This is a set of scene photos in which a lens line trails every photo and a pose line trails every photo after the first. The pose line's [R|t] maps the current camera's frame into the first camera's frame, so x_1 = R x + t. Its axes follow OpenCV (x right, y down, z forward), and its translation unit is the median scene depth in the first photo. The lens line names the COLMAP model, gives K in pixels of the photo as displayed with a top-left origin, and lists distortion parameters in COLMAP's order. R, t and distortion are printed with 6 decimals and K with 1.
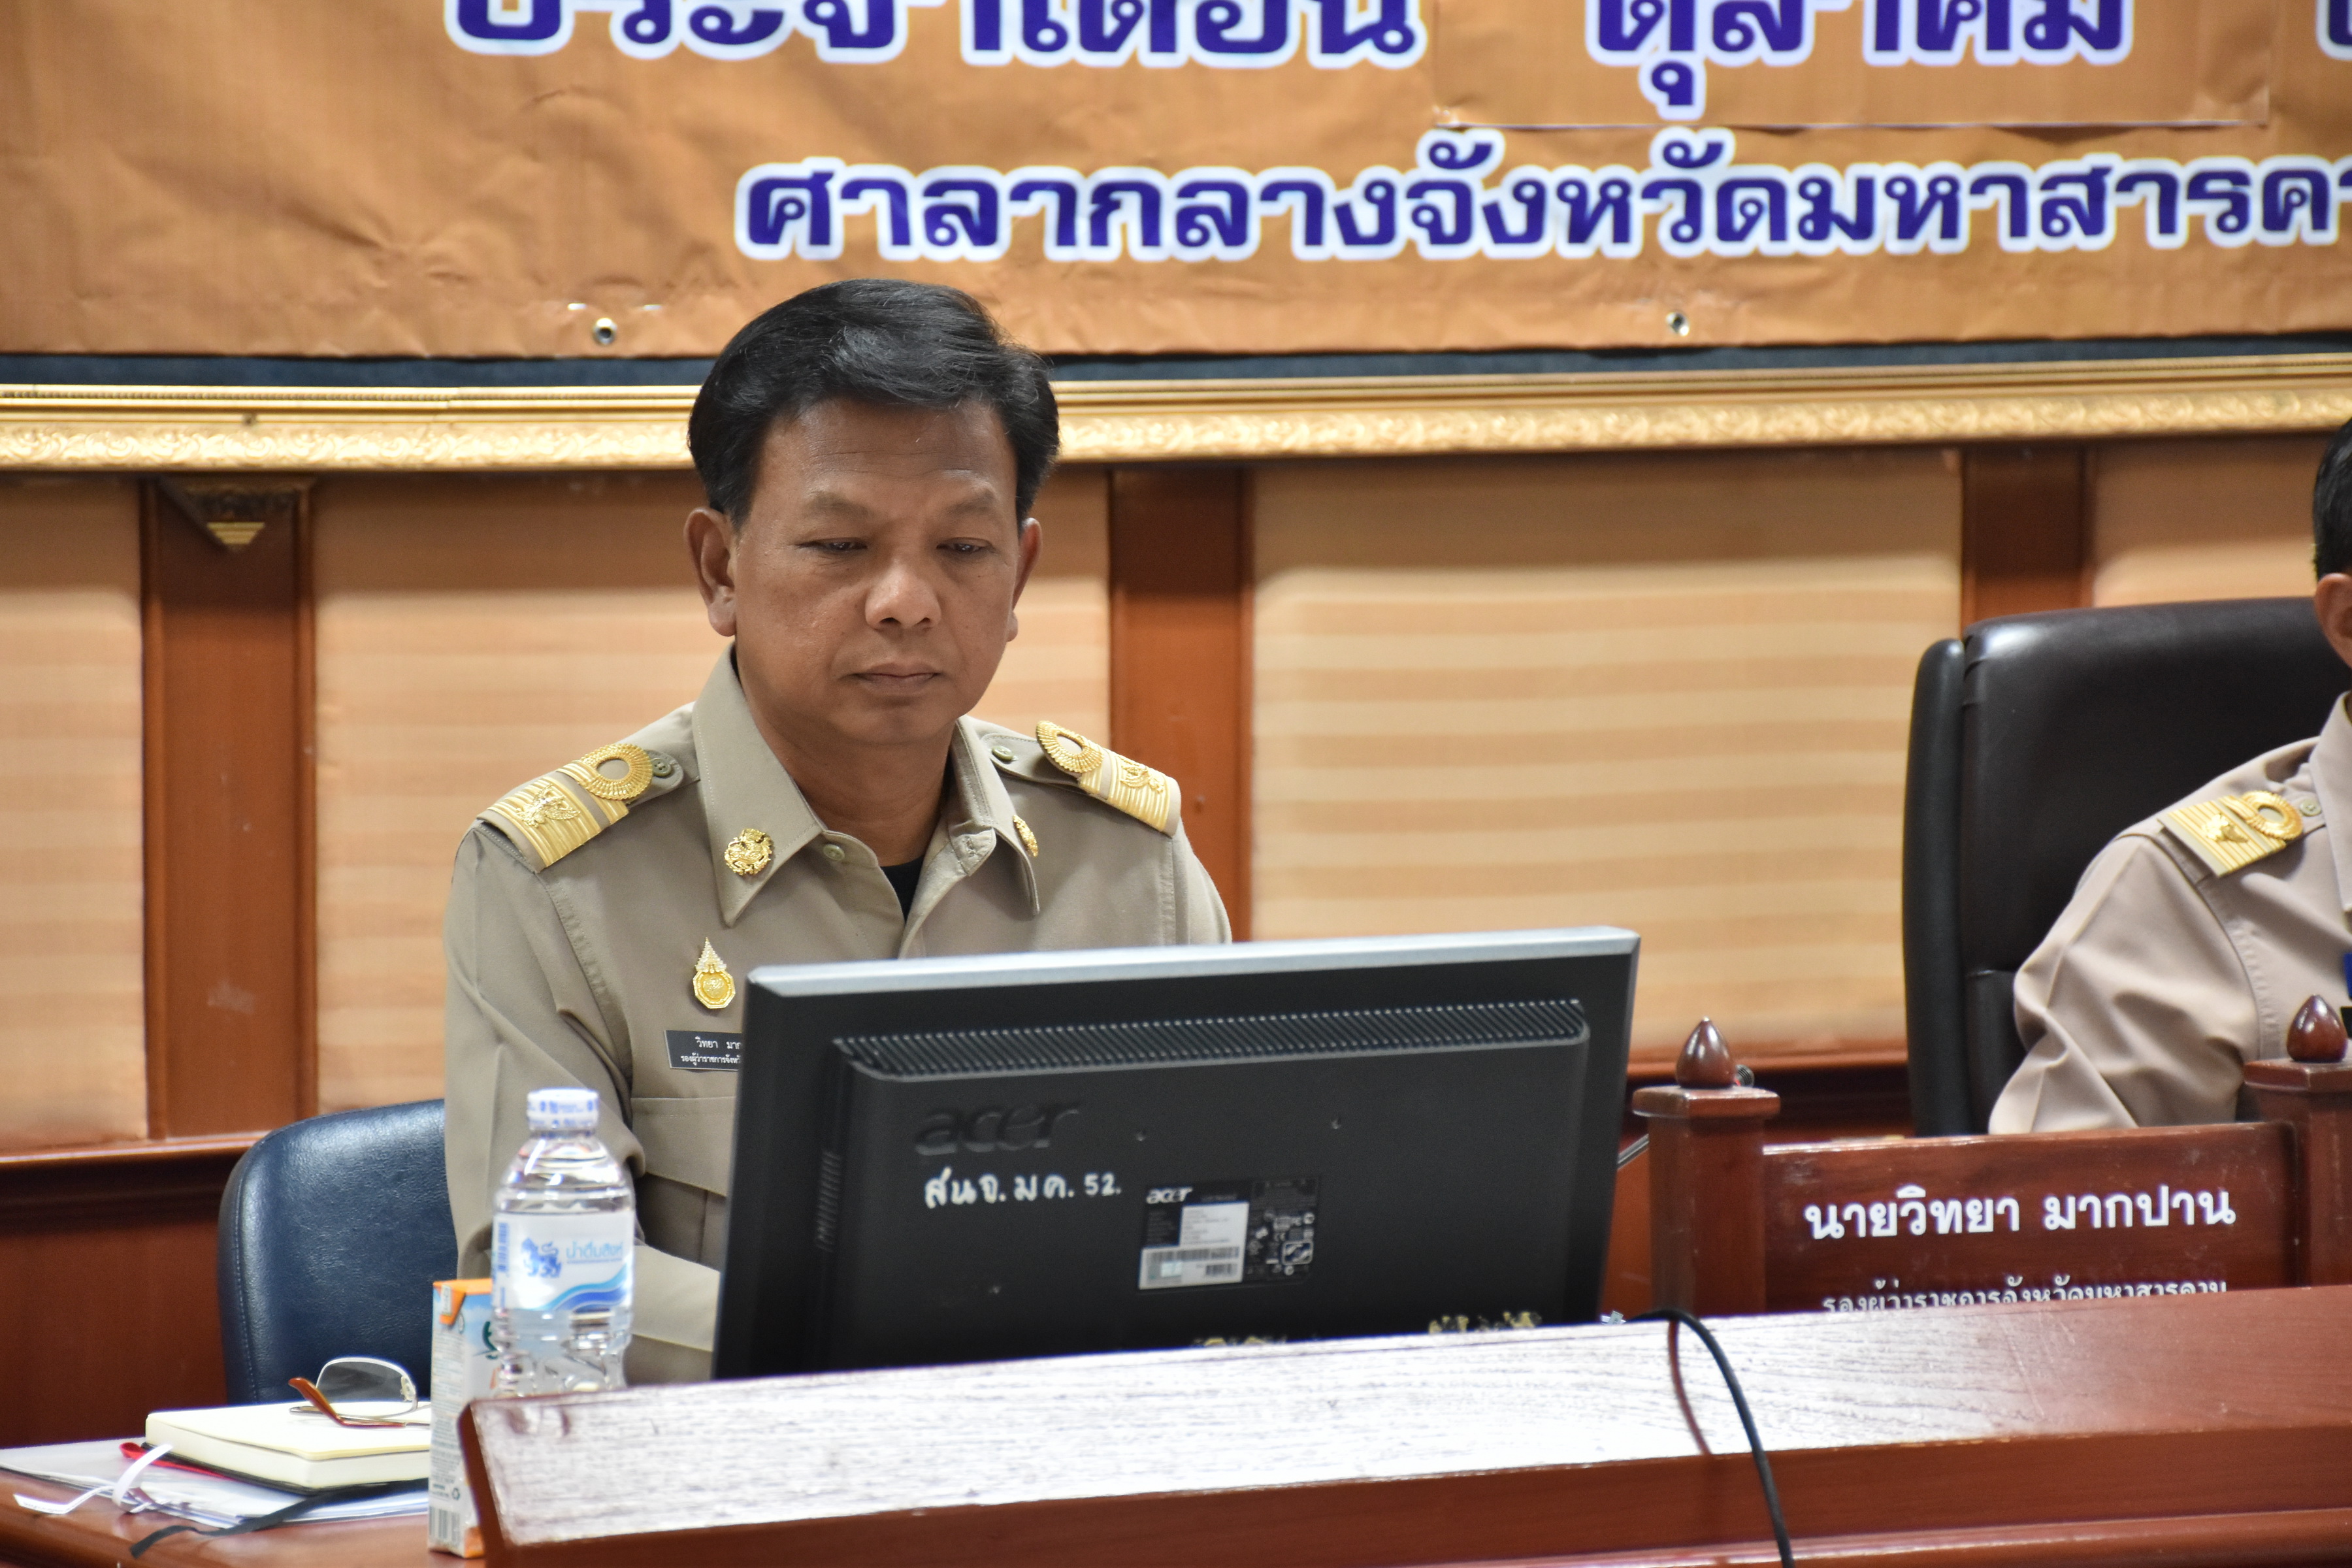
lens RADIAL K [[9052.2, 0, 1364.5], [0, 9052.2, 808.9], [0, 0, 1]] dist [1.718556, 0.000000]
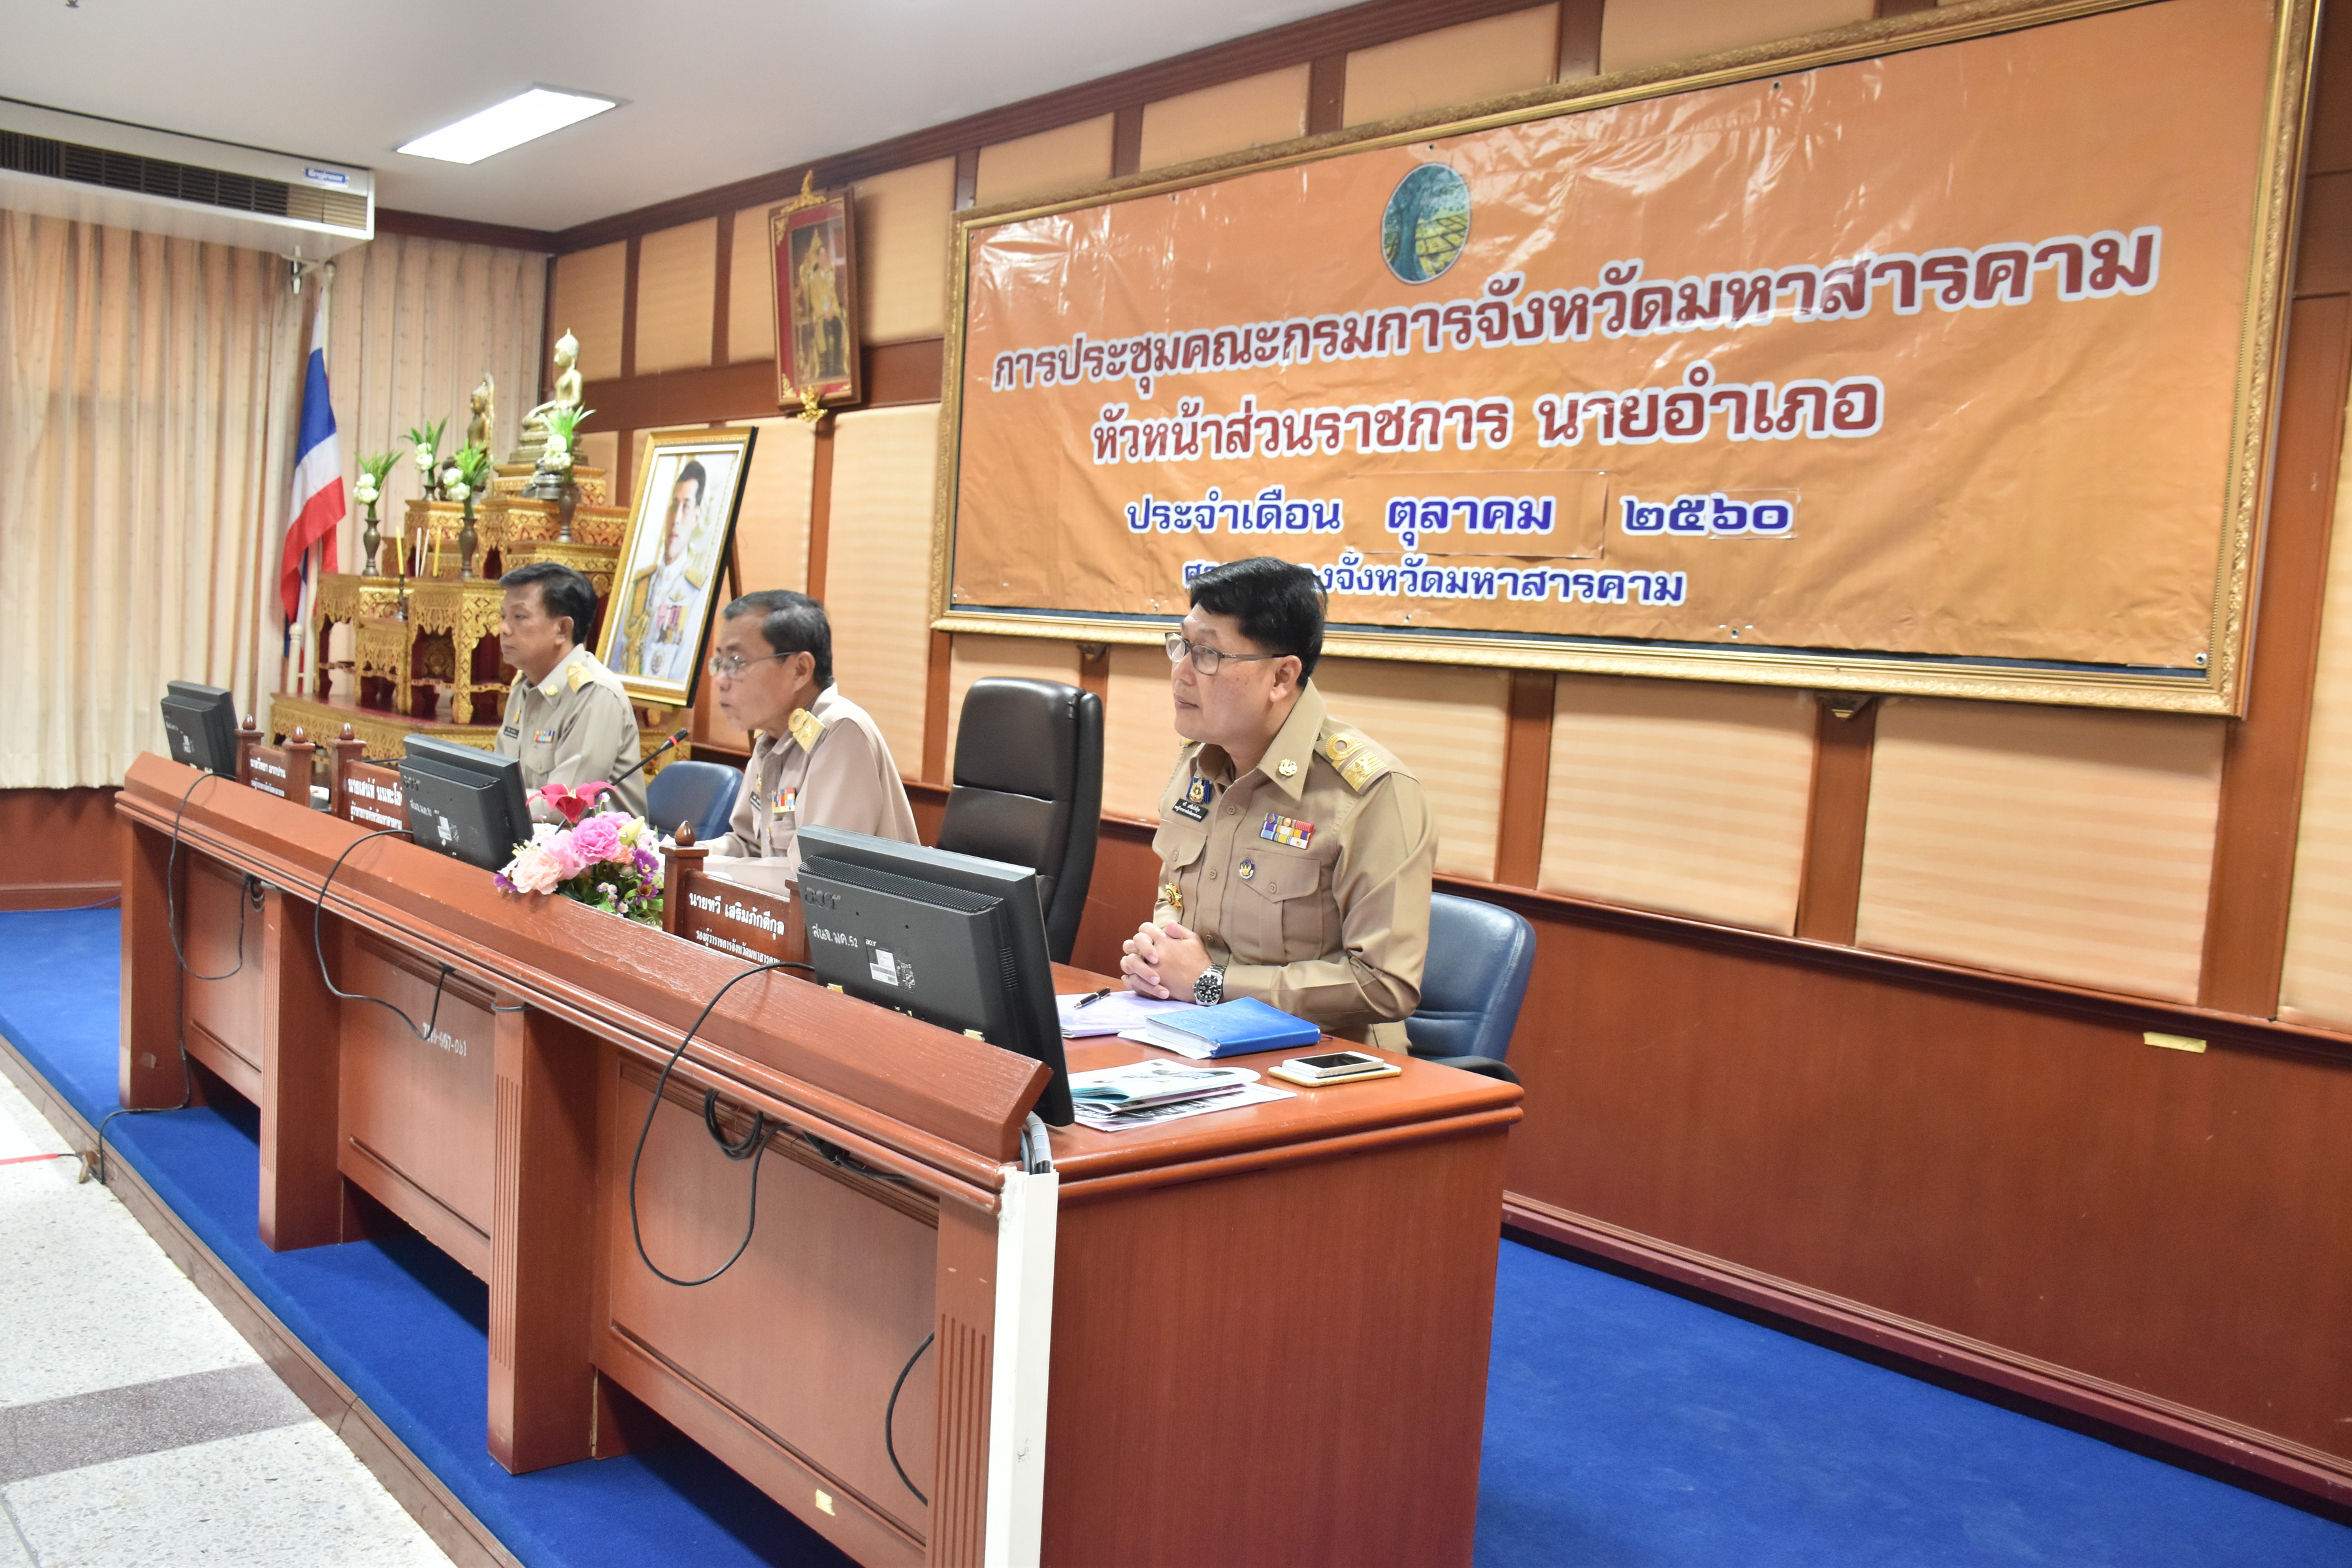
lens RADIAL K [[2122.6, 0, 1168.0], [0, 2122.6, 763.4], [0, 0, 1]] dist [-0.023785, 0.016245]
pose [[0.192666, 0.086303, -0.977462, 0.701072], [-0.106419, 0.992087, 0.066618, -0.044829], [0.975477, 0.091186, 0.200326, 0.800398]]
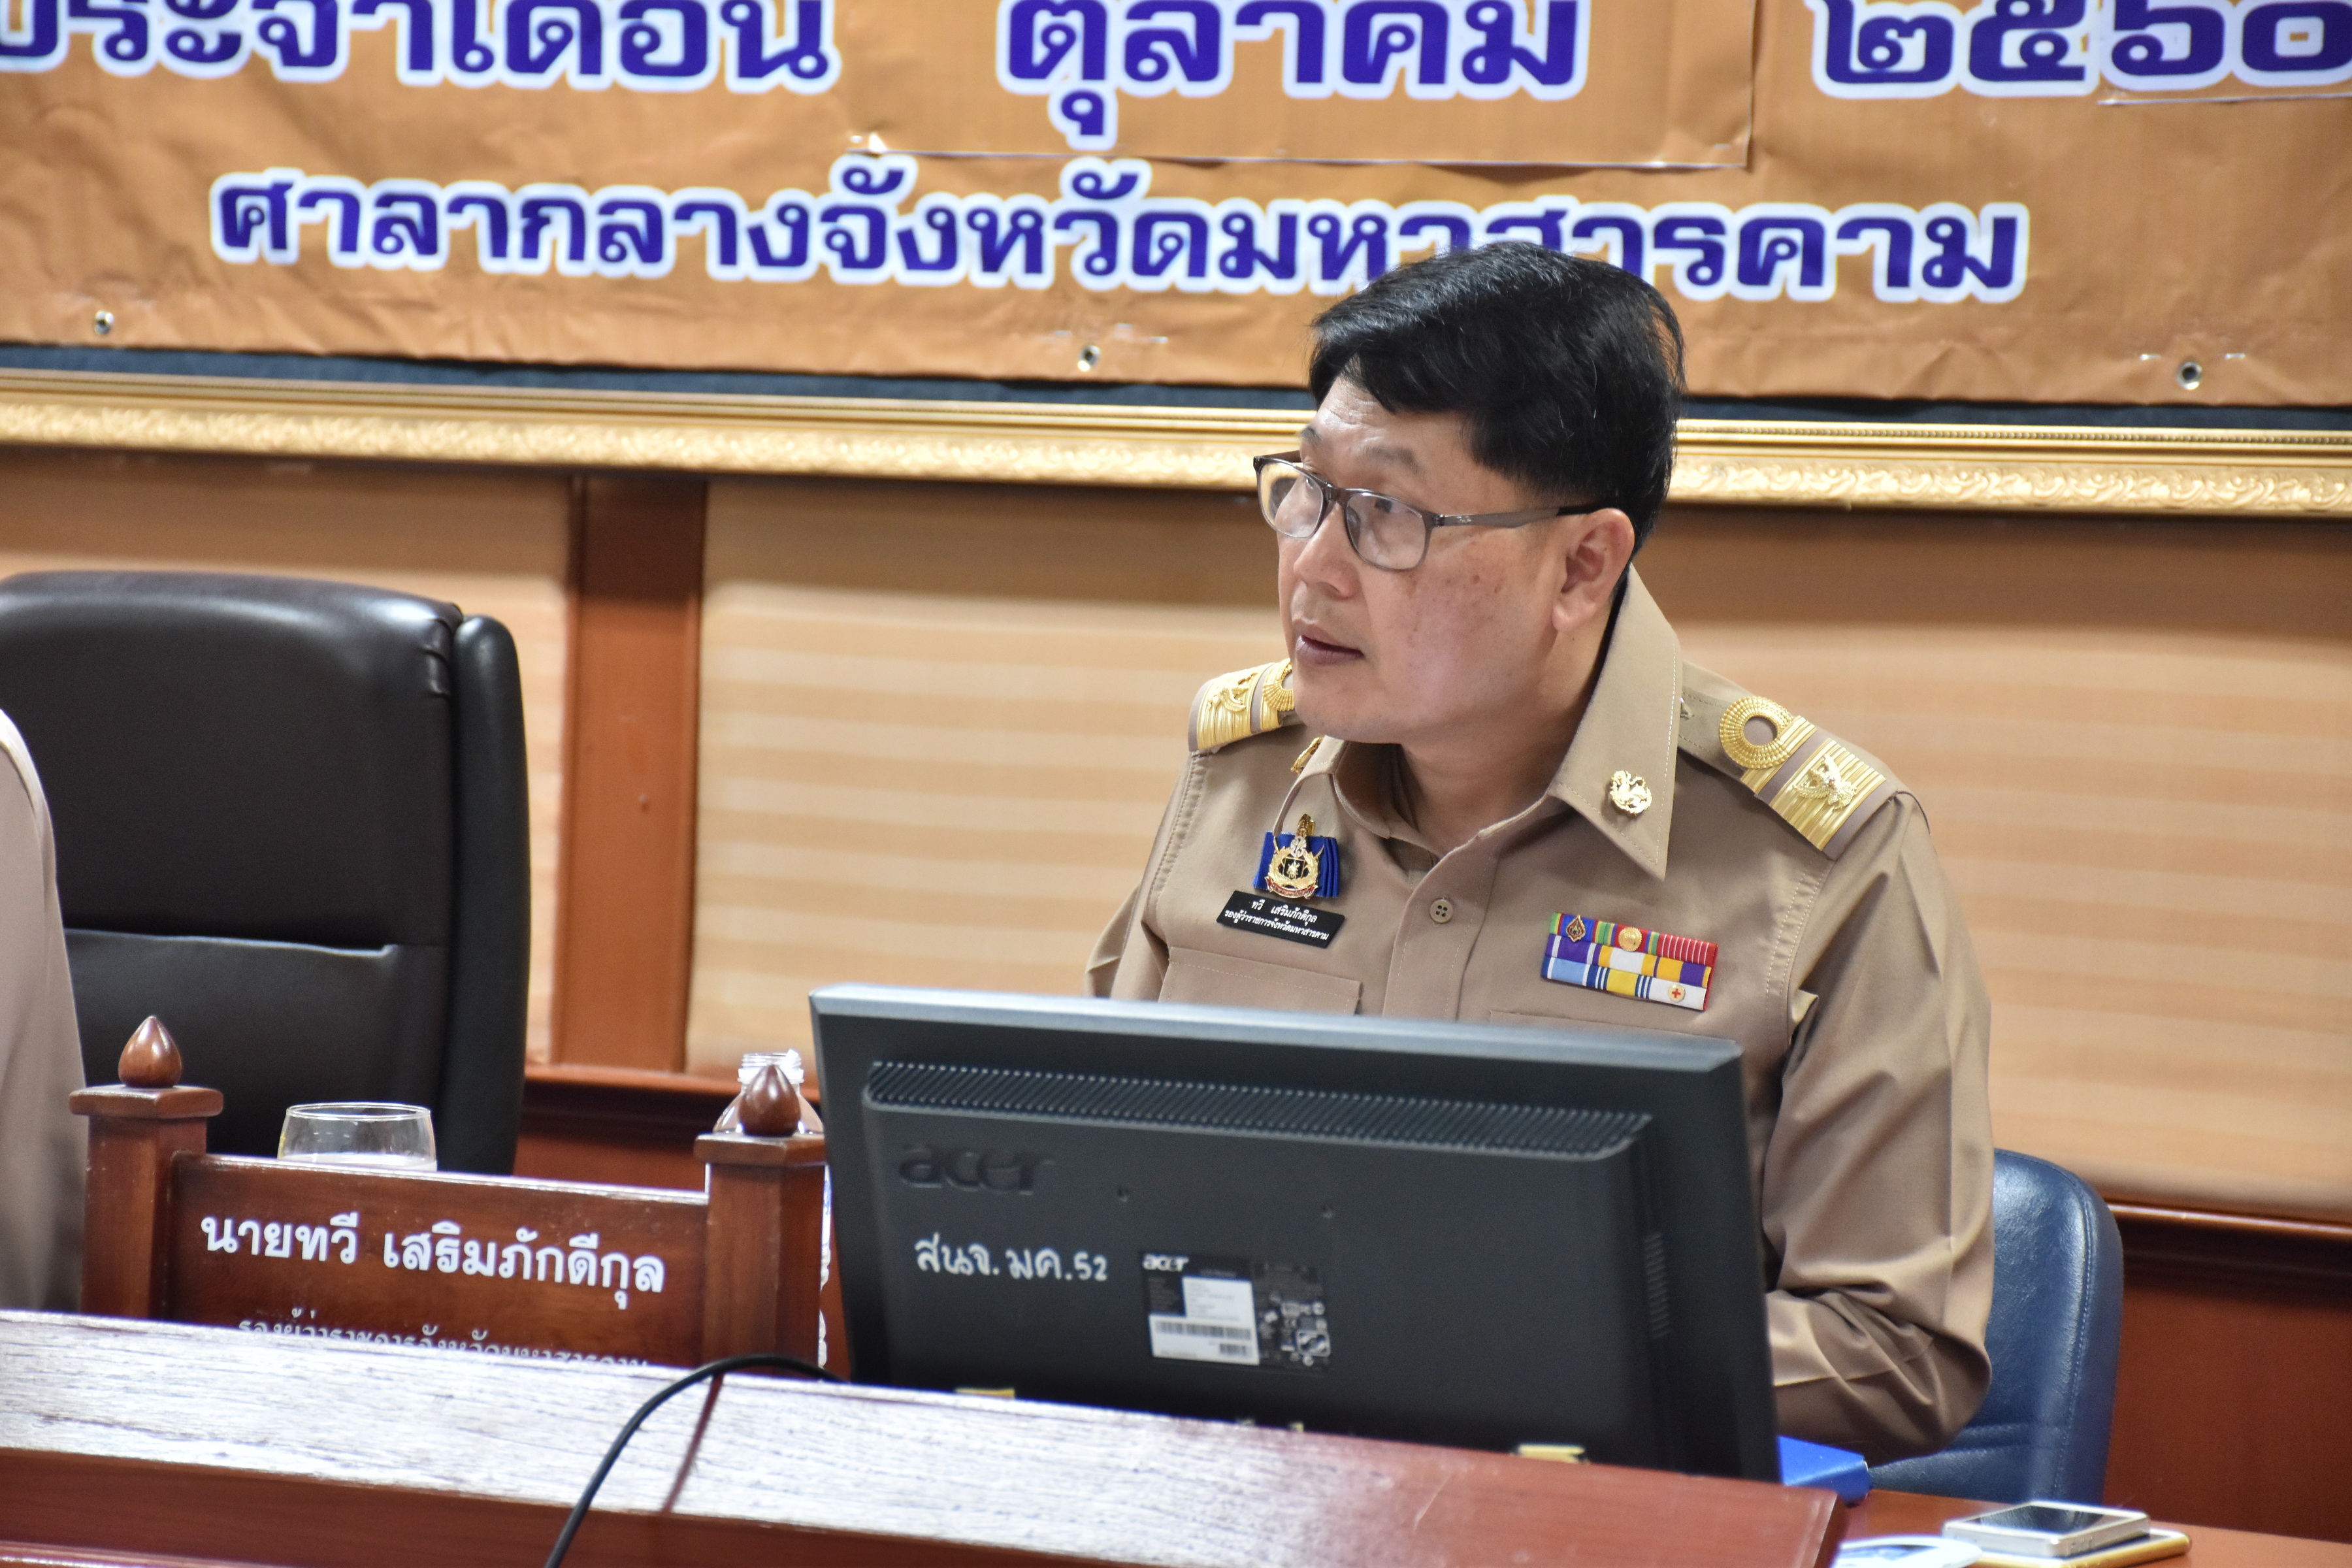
lens RADIAL K [[8736.2, 0, 1145.6], [0, 8736.2, 705.5], [0, 0, 1]] dist [1.910222, 0.000000]
pose [[0.520331, 0.058429, -0.851963, 0.850100], [-0.075669, 0.996887, 0.022153, -0.037711], [0.850605, 0.052940, 0.523133, 0.521074]]
